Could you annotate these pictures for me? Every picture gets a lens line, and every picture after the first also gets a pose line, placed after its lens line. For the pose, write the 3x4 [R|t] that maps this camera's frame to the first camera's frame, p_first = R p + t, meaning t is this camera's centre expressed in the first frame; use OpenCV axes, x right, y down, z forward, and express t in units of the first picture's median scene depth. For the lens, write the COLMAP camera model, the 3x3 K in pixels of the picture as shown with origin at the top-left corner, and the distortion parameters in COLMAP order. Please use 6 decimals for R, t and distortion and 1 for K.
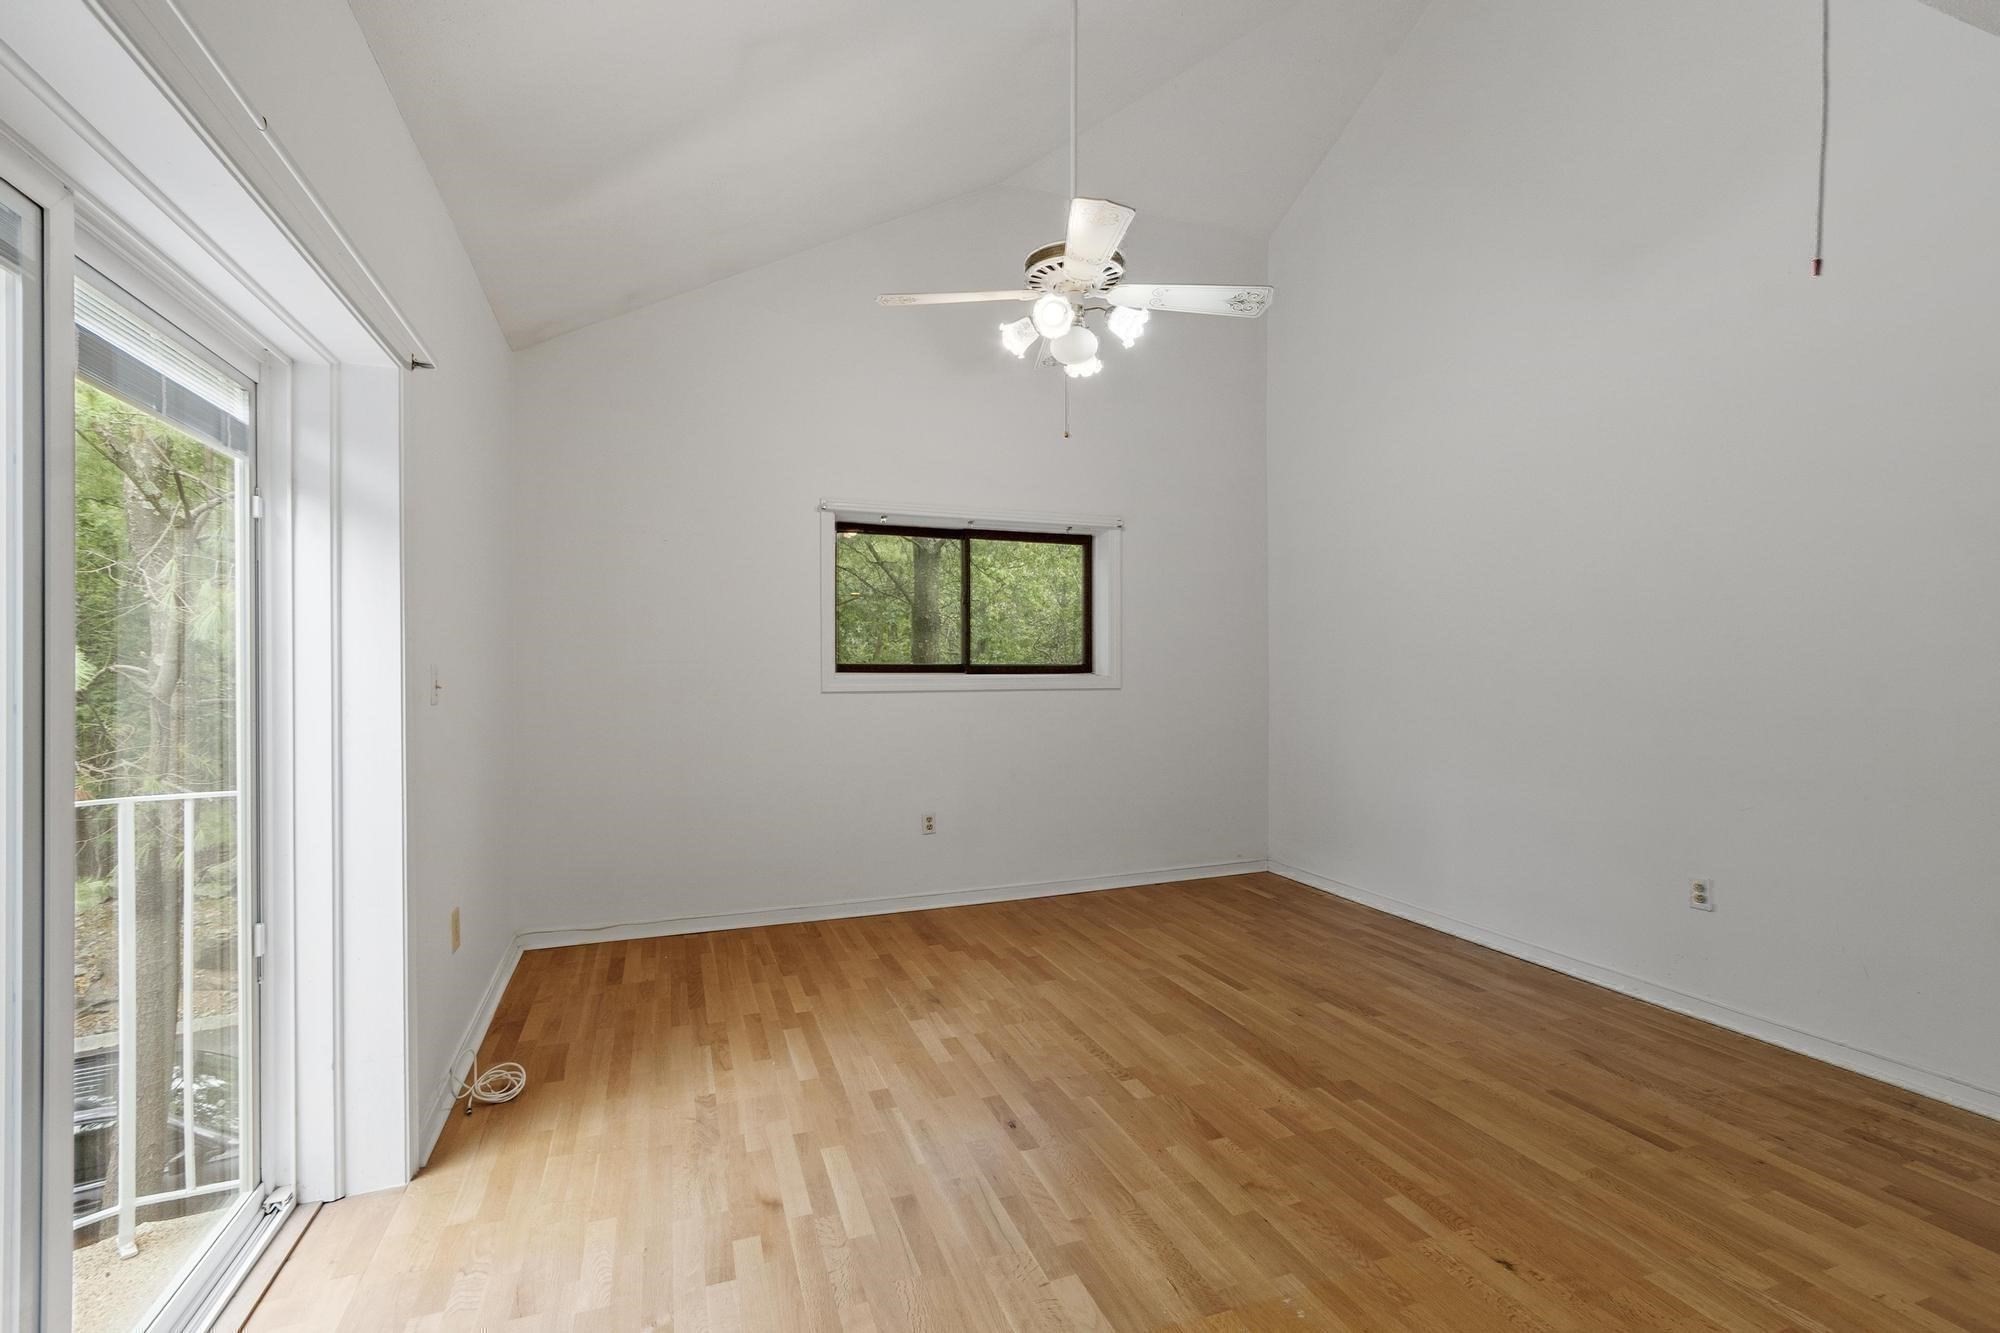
lens RADIAL K [[895.5, 0, 1000.0], [0, 895.5, 666.5], [0, 0, 1]] dist [0.000626, -0.000566]
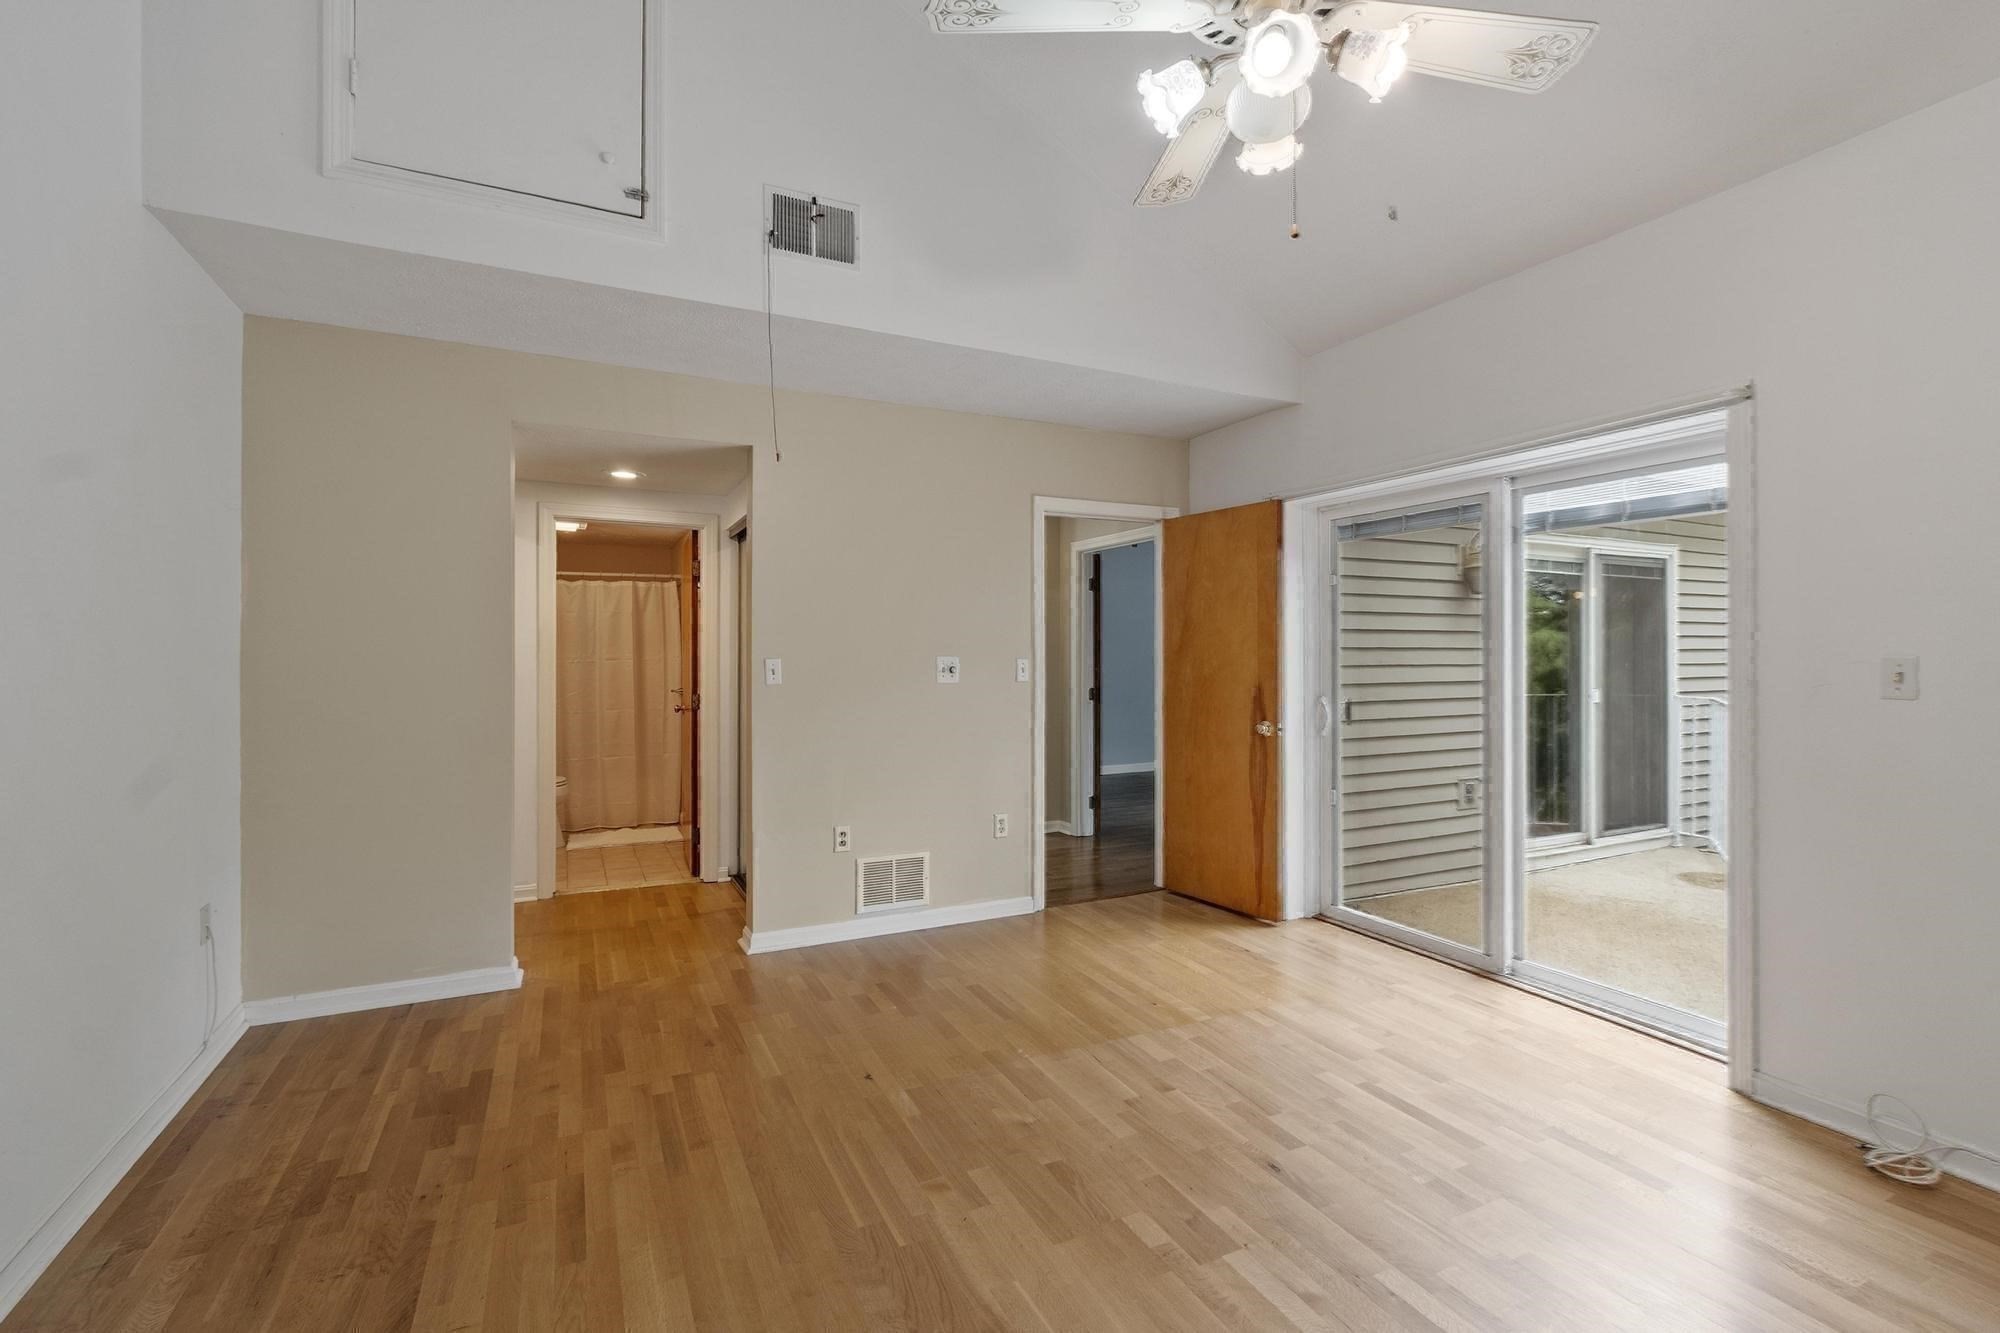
lens RADIAL K [[895.5, 0, 1000.0], [0, 895.5, 666.5], [0, 0, 1]] dist [0.000626, -0.000566]
pose [[-0.995857, 0.001739, -0.090921, 0.378443], [0.001085, 0.999973, 0.007238, -0.002598], [0.090931, 0.007109, -0.995832, 1.912942]]
